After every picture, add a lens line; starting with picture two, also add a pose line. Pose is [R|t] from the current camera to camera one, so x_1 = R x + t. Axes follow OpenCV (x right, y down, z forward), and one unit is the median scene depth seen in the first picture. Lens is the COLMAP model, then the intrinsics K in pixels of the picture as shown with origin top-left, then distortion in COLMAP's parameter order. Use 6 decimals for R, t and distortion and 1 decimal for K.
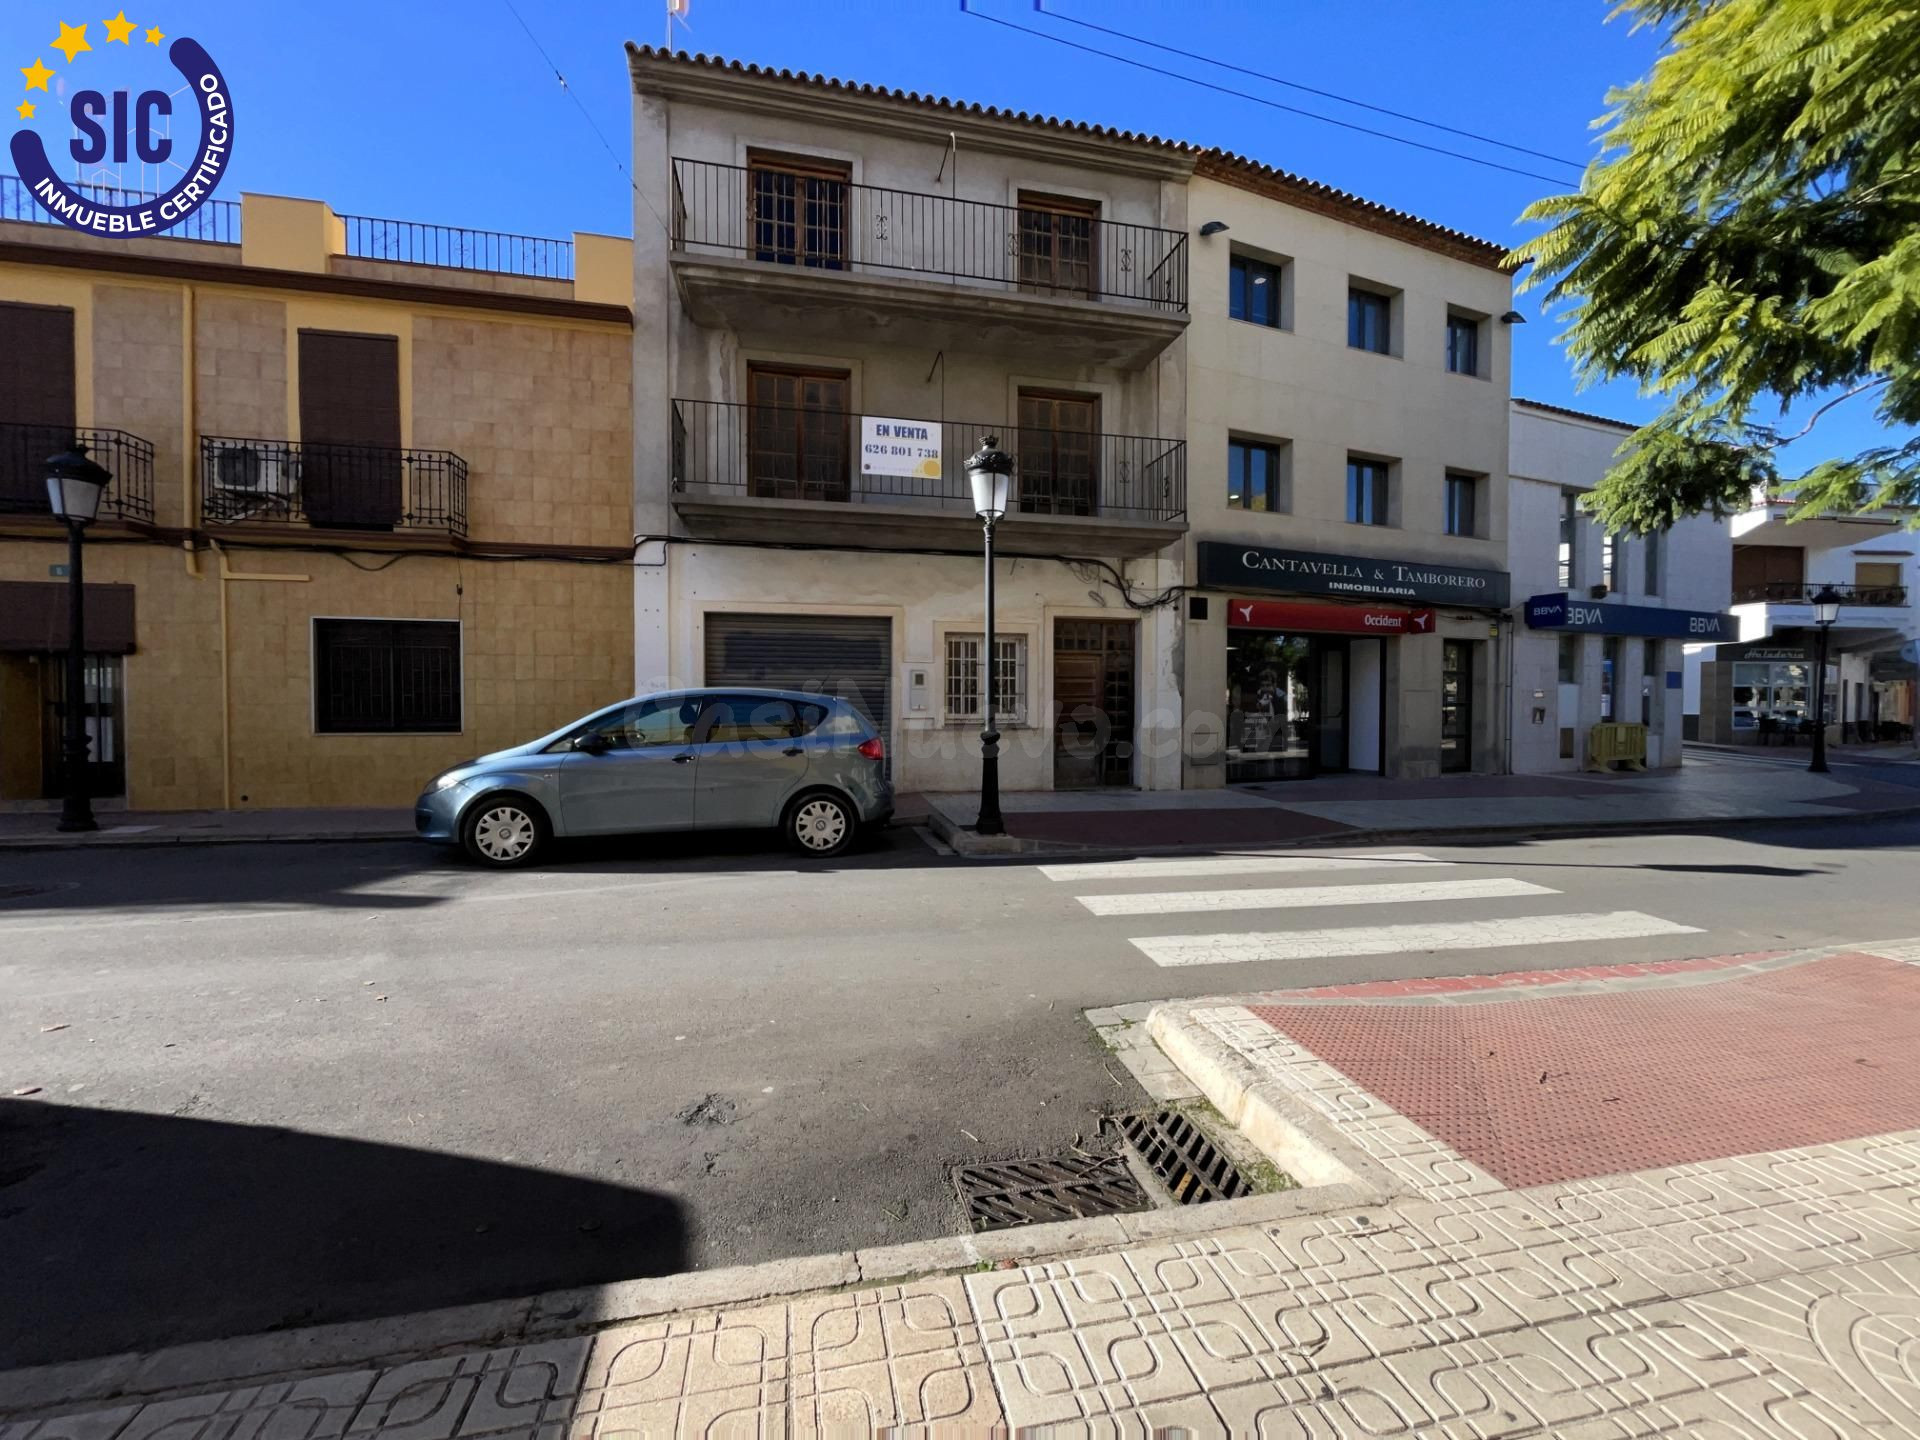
lens RADIAL K [[759.2, 0, 960.0], [0, 759.2, 720.0], [0, 0, 1]] dist [0.000315, 0.000036]
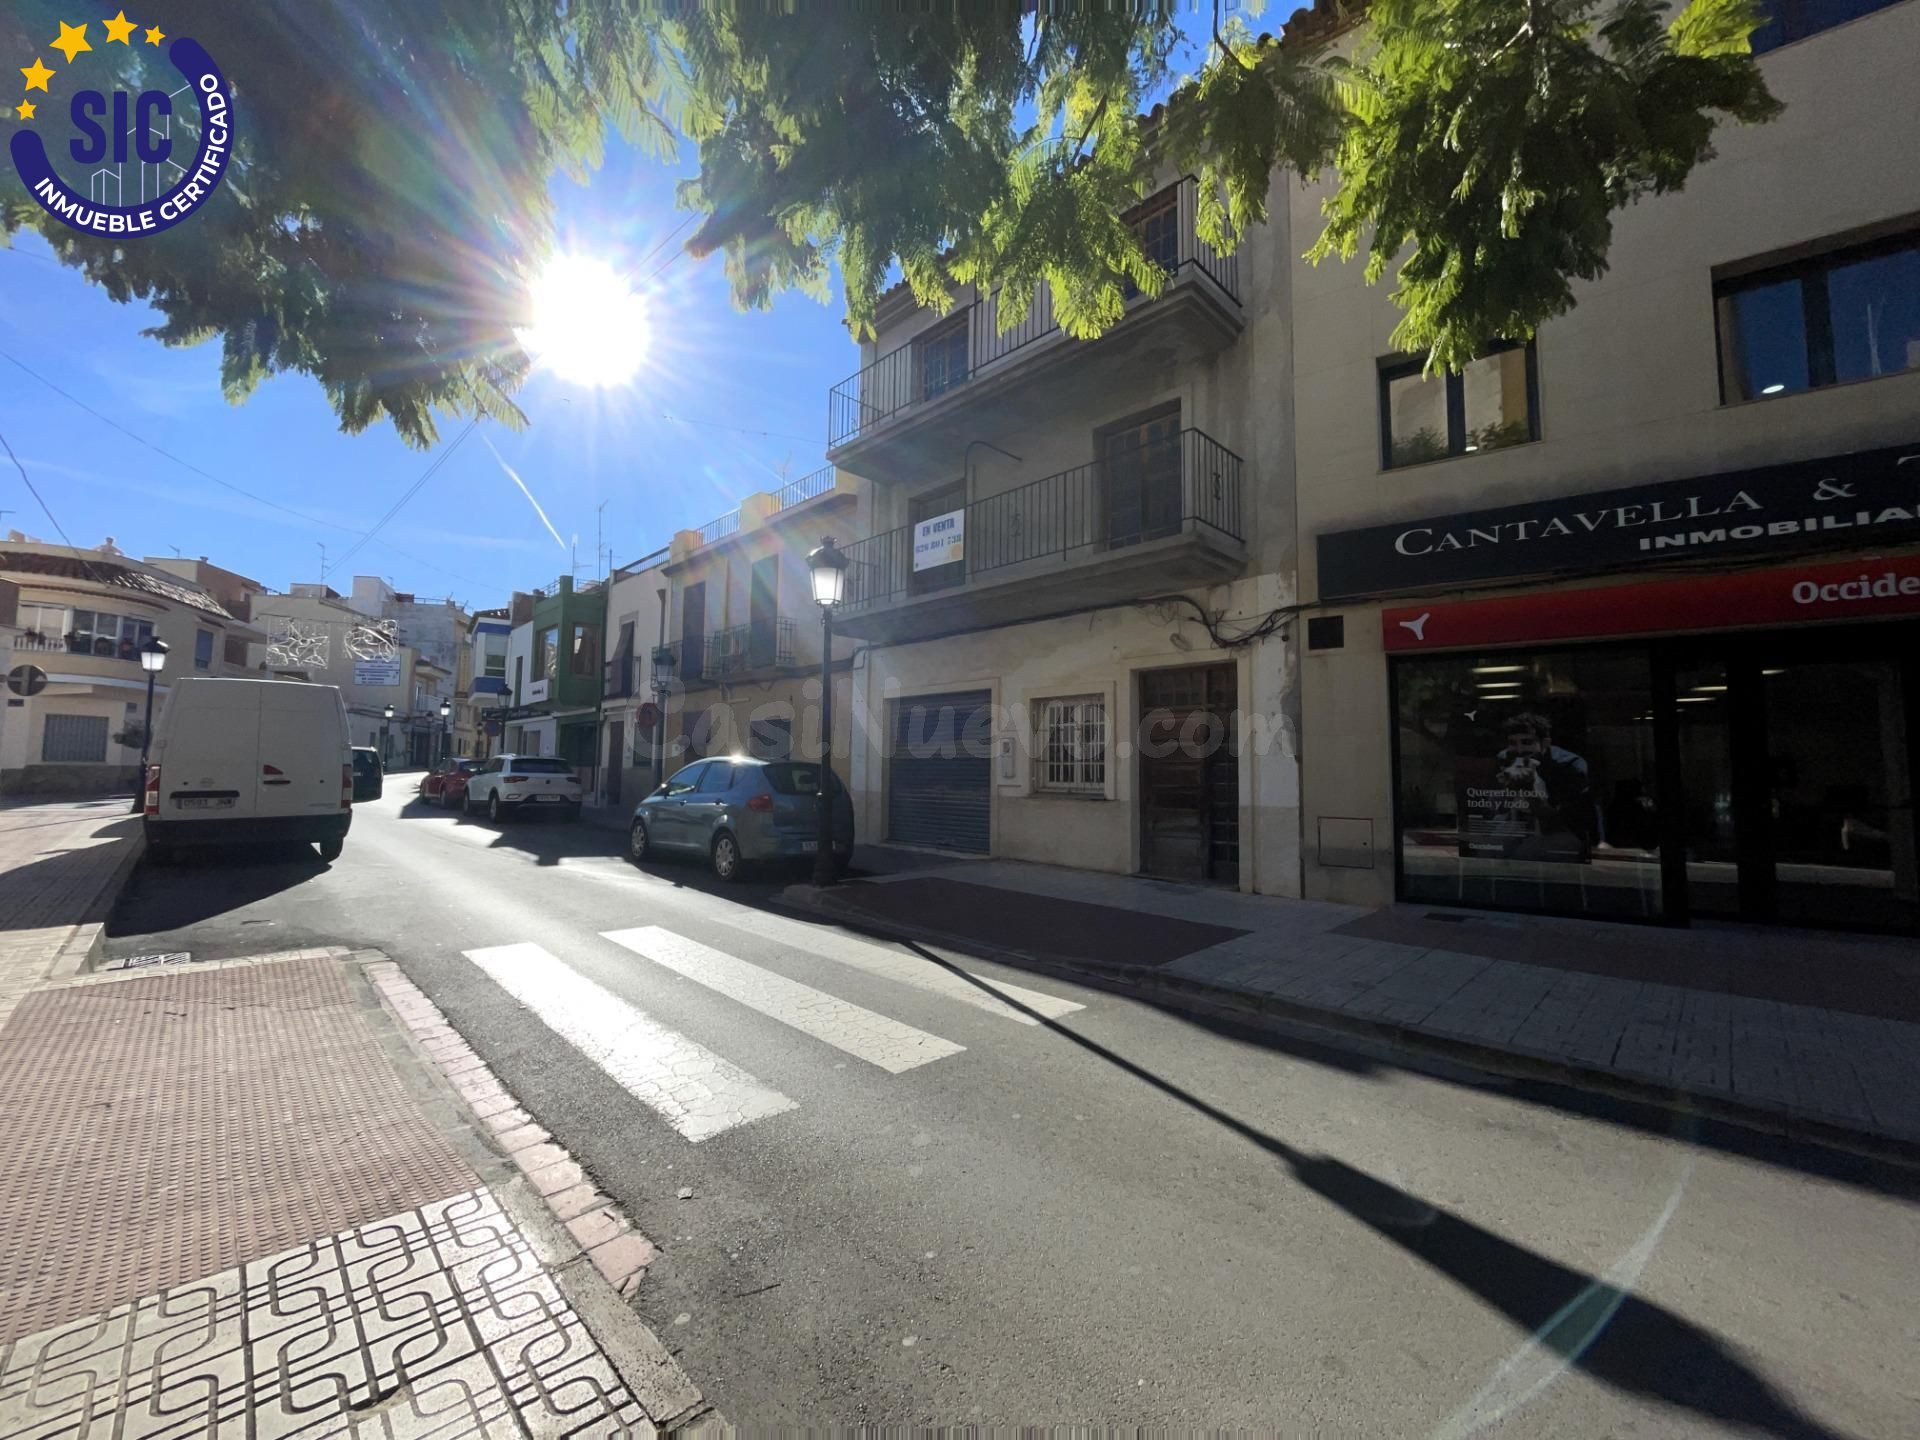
lens RADIAL K [[759.2, 0, 960.0], [0, 759.2, 720.0], [0, 0, 1]] dist [0.000315, 0.000036]
pose [[0.537940, -0.053823, -0.841263, 0.719079], [-0.028670, 0.996214, -0.082070, -0.003552], [0.842496, 0.068267, 0.534360, 0.369521]]
